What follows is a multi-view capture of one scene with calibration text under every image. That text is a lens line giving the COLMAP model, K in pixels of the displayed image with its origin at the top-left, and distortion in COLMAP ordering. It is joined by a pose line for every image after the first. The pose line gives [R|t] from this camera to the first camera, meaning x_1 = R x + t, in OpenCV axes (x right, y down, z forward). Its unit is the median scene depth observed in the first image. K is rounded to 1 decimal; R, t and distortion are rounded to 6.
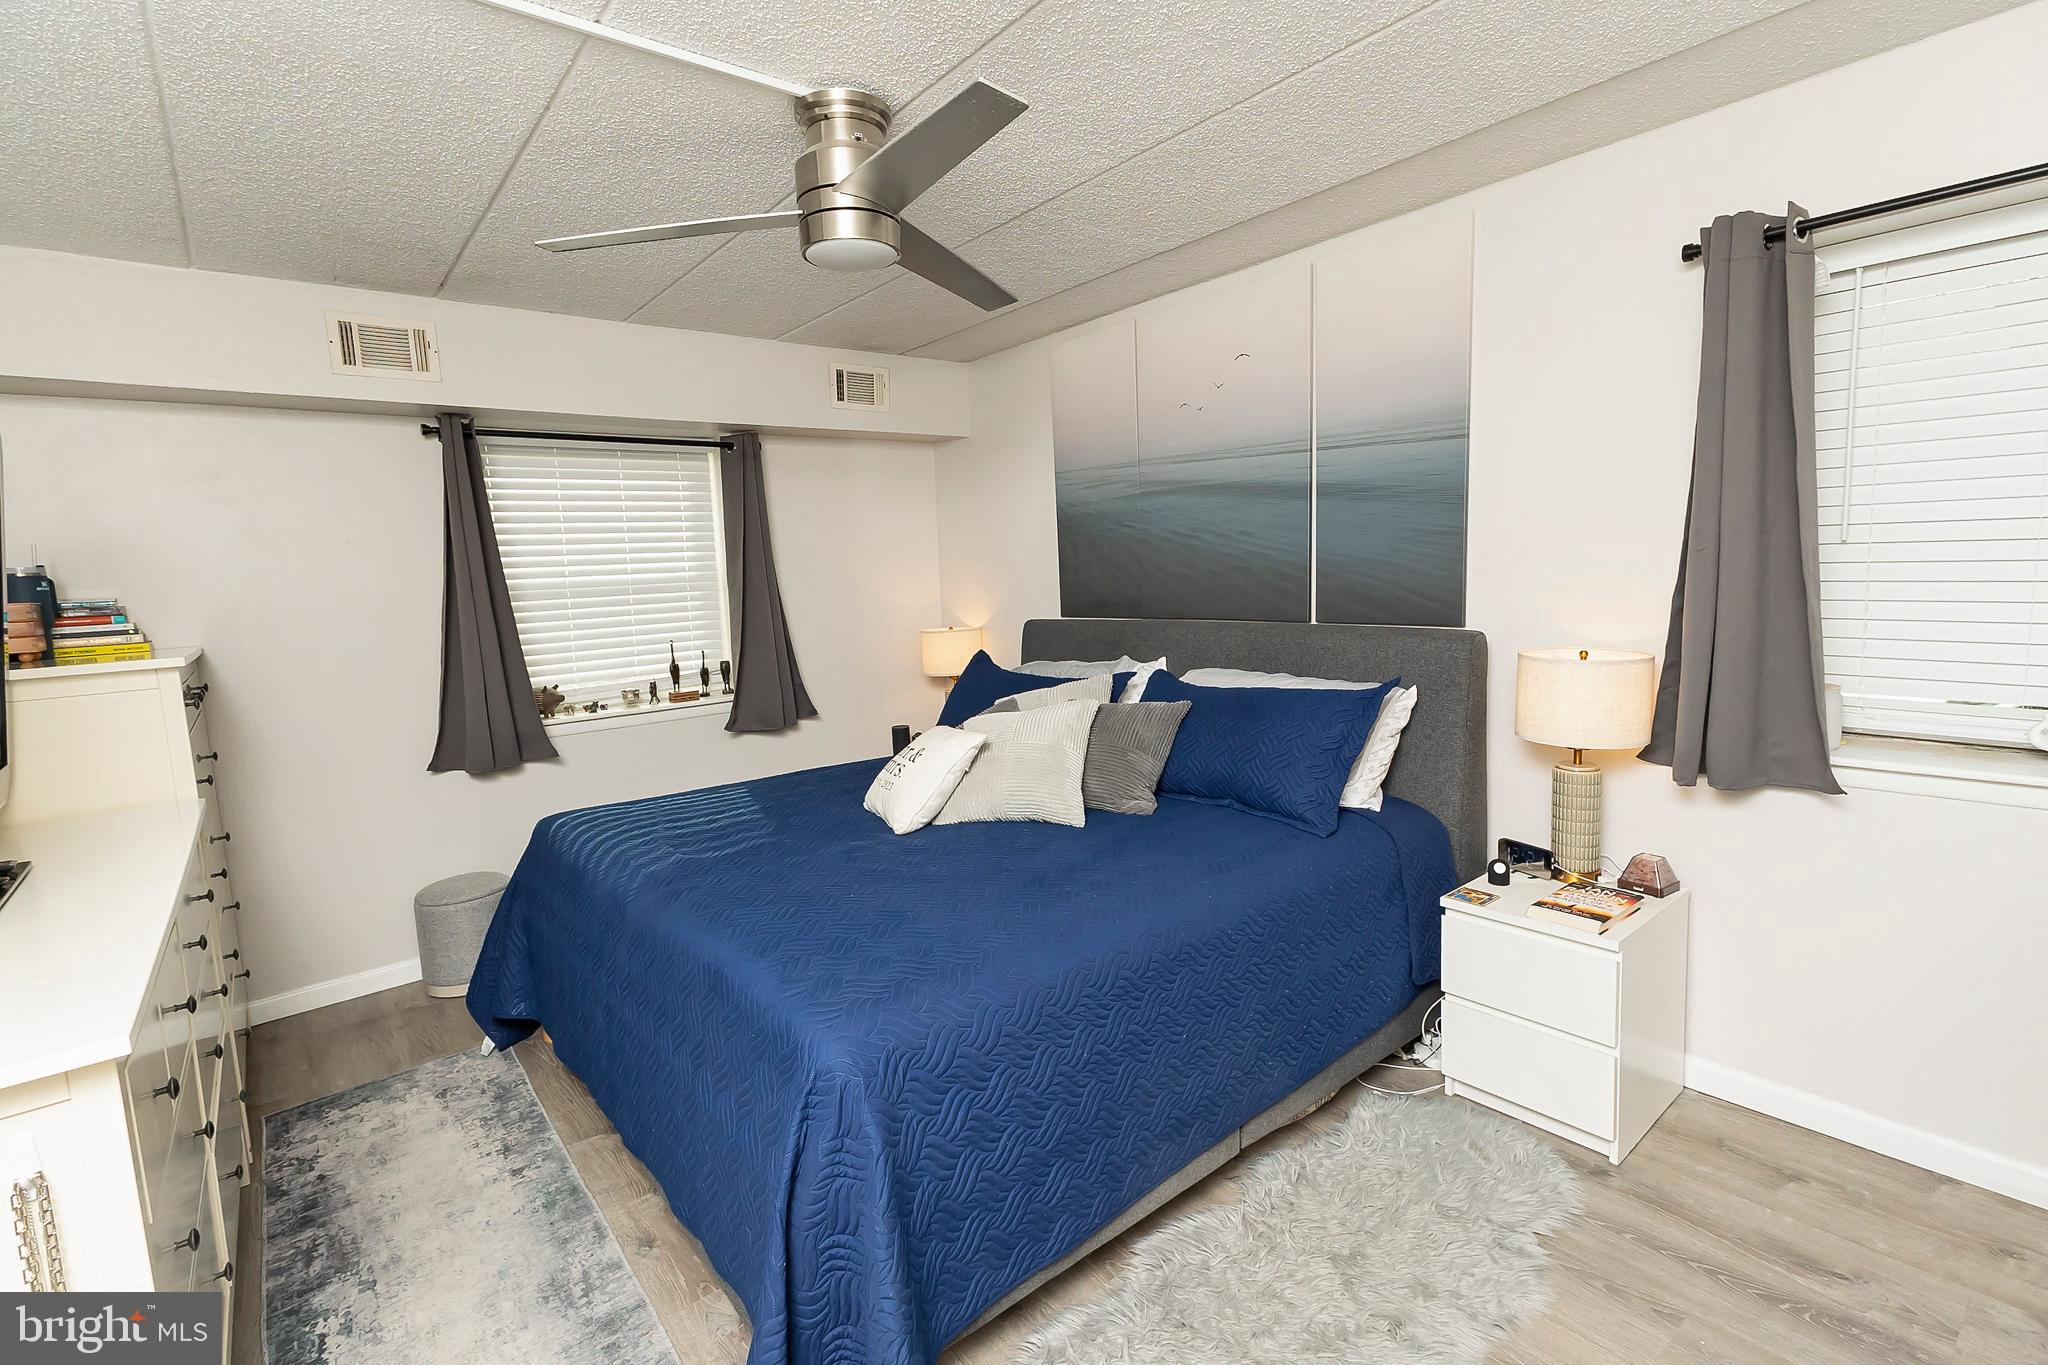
lens RADIAL K [[945.9, 0, 1024.0], [0, 945.9, 682.5], [0, 0, 1]] dist [0.017387, -0.006684]
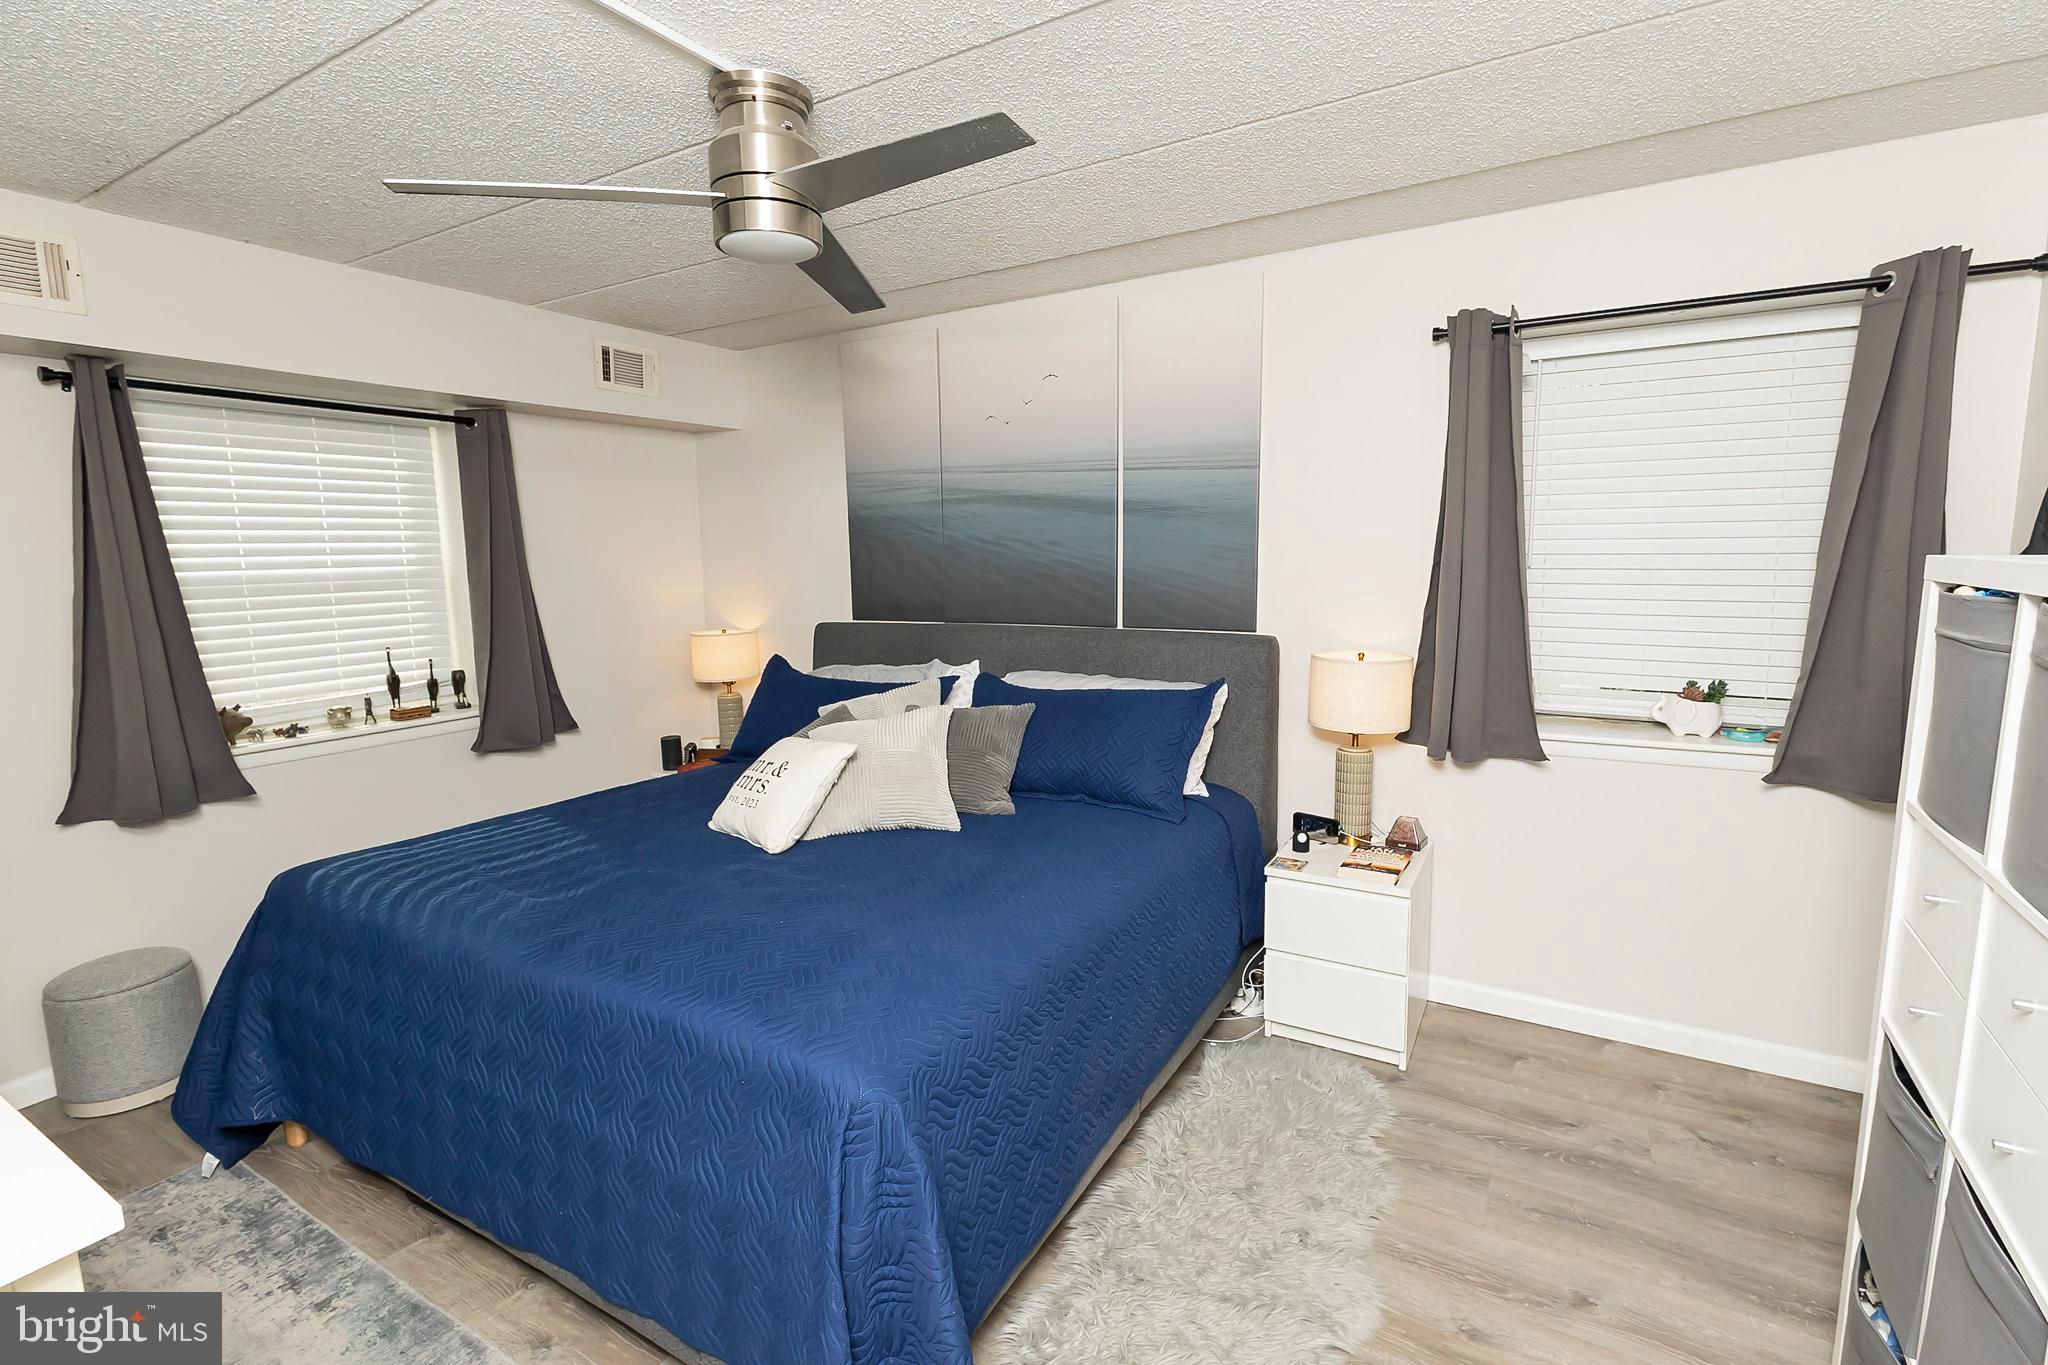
lens RADIAL K [[943.9, 0, 1024.0], [0, 943.9, 682.5], [0, 0, 1]] dist [0.014708, -0.000466]
pose [[0.937741, -0.023340, 0.346549, -0.213102], [0.020813, 0.999723, 0.011012, -0.016622], [-0.346710, -0.003114, 0.937967, 0.018484]]
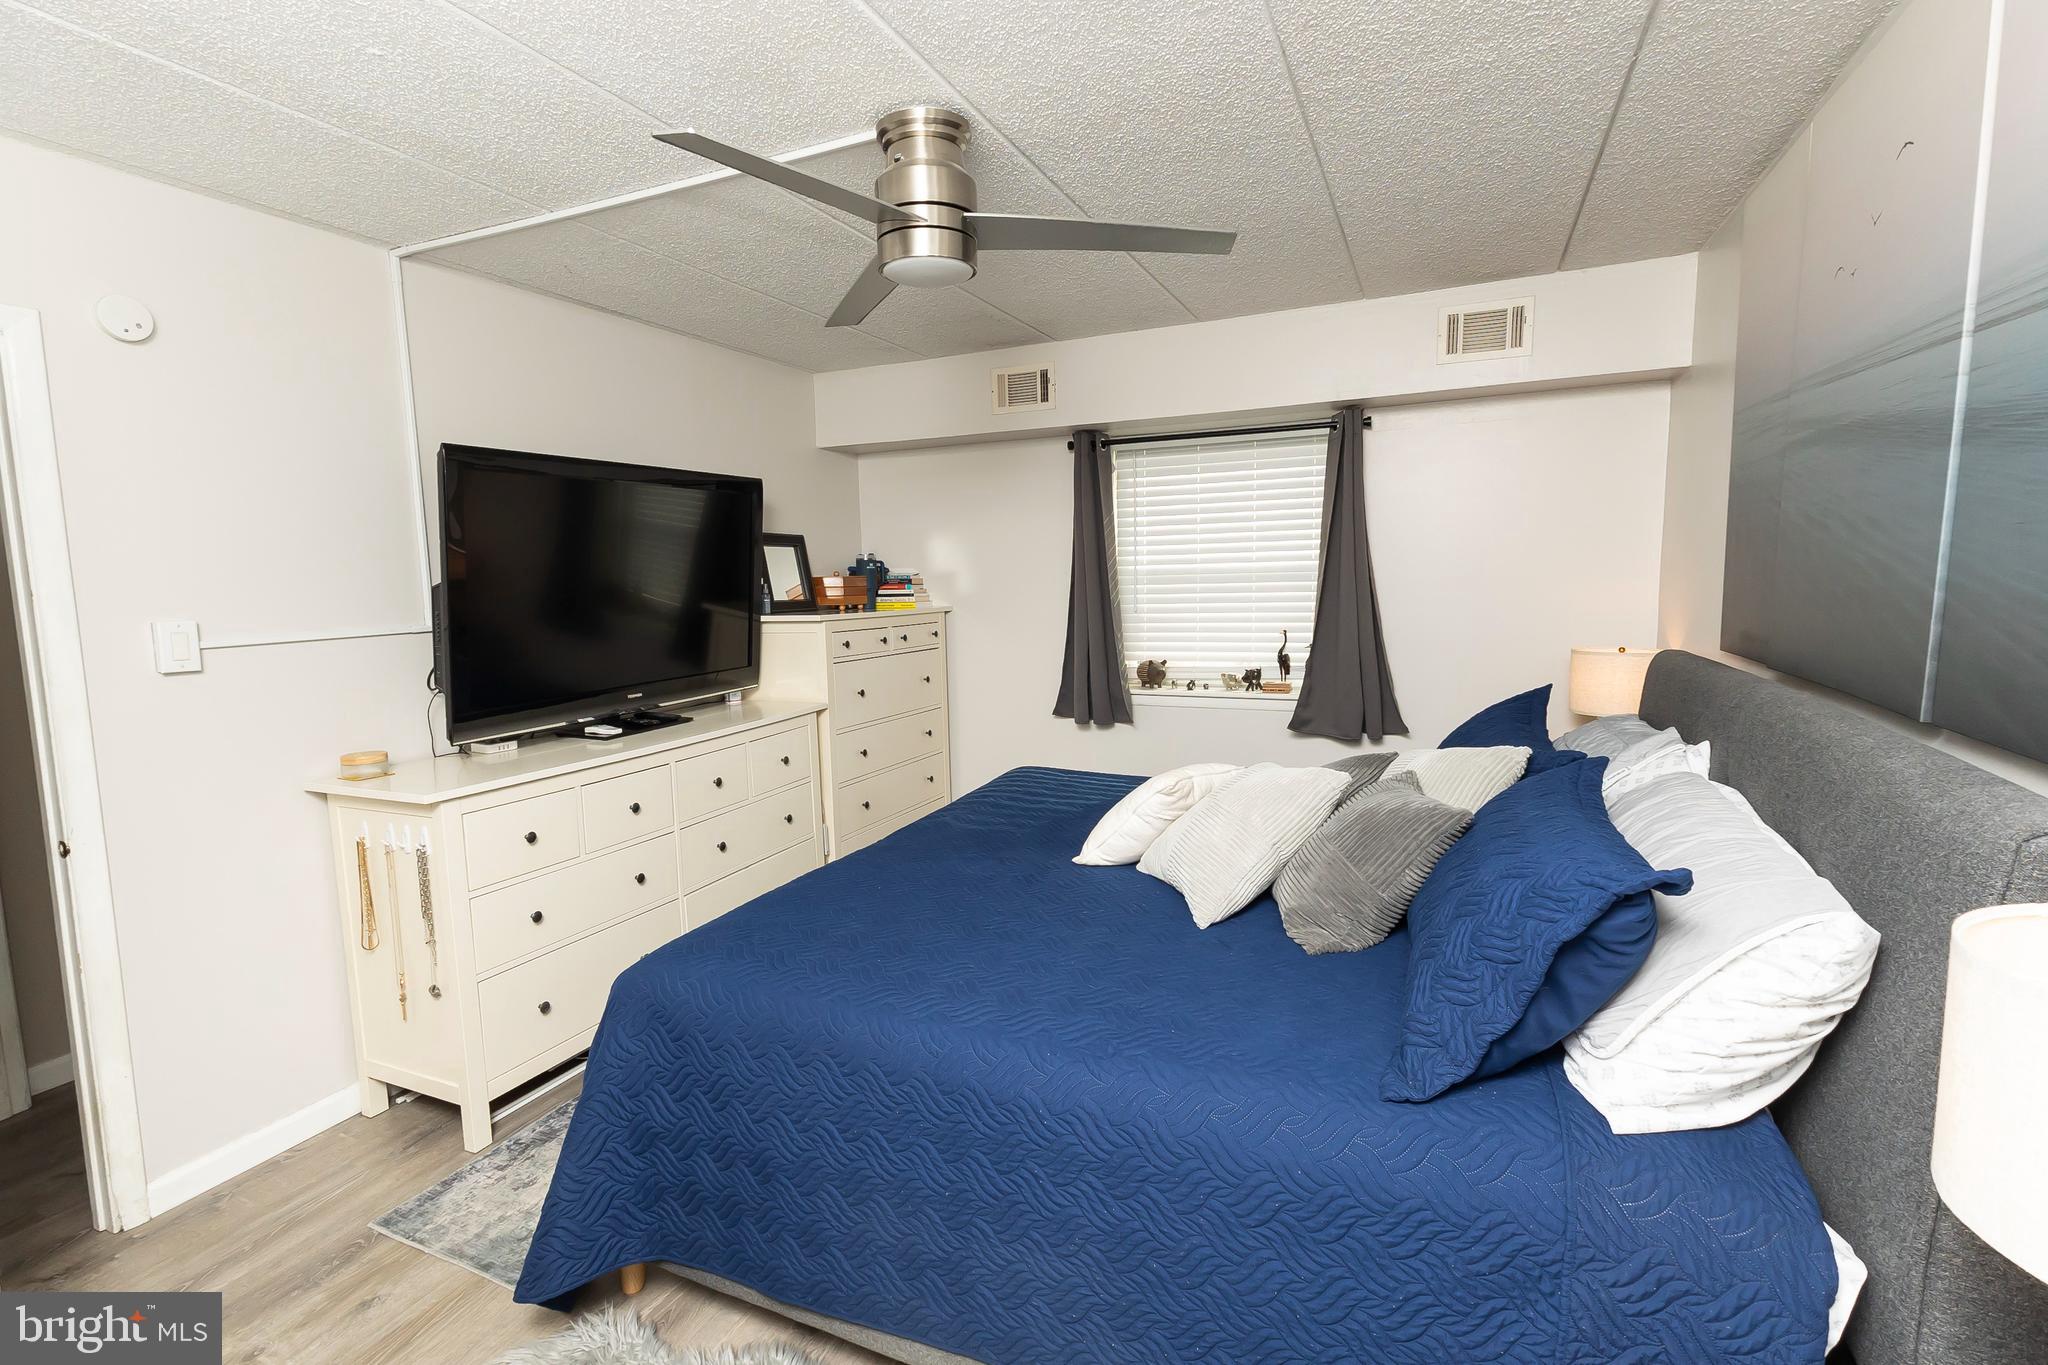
lens RADIAL K [[938.3, 0, 1005.6], [0, 938.3, 677.8], [0, 0, 1]] dist [0.000090, -0.006218]
pose [[0.429222, 0.138264, -0.892554, 0.601652], [-0.108067, 0.988976, 0.101232, -0.099104], [0.896711, 0.053004, 0.439432, 0.497031]]
